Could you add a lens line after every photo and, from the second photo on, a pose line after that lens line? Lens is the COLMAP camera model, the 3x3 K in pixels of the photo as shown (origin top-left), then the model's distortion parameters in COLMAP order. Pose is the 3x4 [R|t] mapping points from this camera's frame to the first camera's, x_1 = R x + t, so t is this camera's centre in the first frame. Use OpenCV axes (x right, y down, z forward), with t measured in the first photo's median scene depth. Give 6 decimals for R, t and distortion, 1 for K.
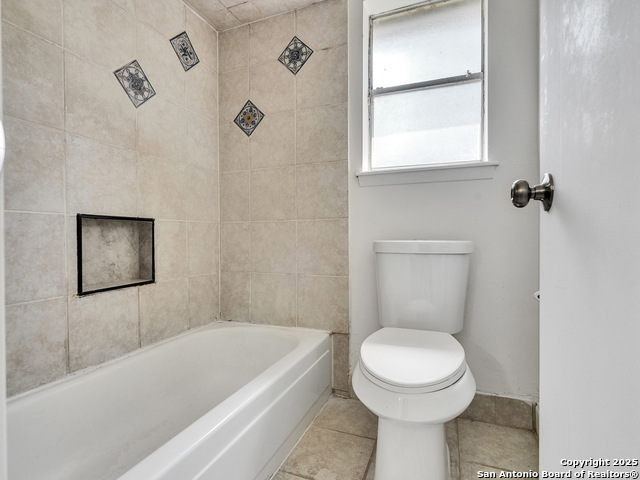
lens RADIAL K [[326.6, 0, 317.3], [0, 326.6, 240.5], [0, 0, 1]] dist [-0.006107, 0.001985]
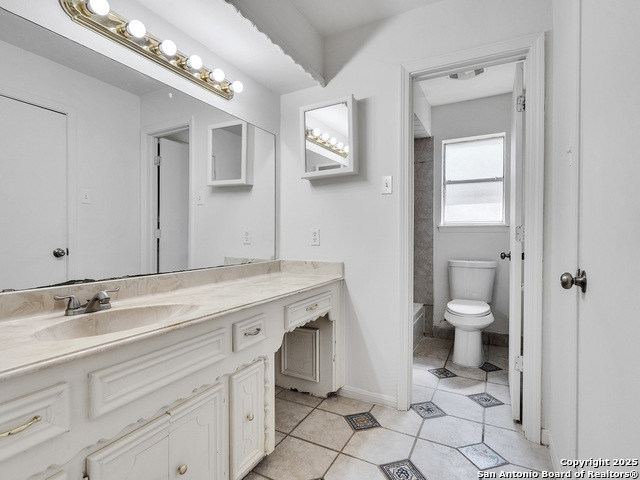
lens RADIAL K [[326.6, 0, 317.3], [0, 326.6, 240.5], [0, 0, 1]] dist [-0.006107, 0.001985]
pose [[0.993951, 0.011471, -0.109223, -0.409399], [-0.011861, 0.999925, -0.002924, -0.103690], [0.109182, 0.004202, 0.994013, -1.113278]]
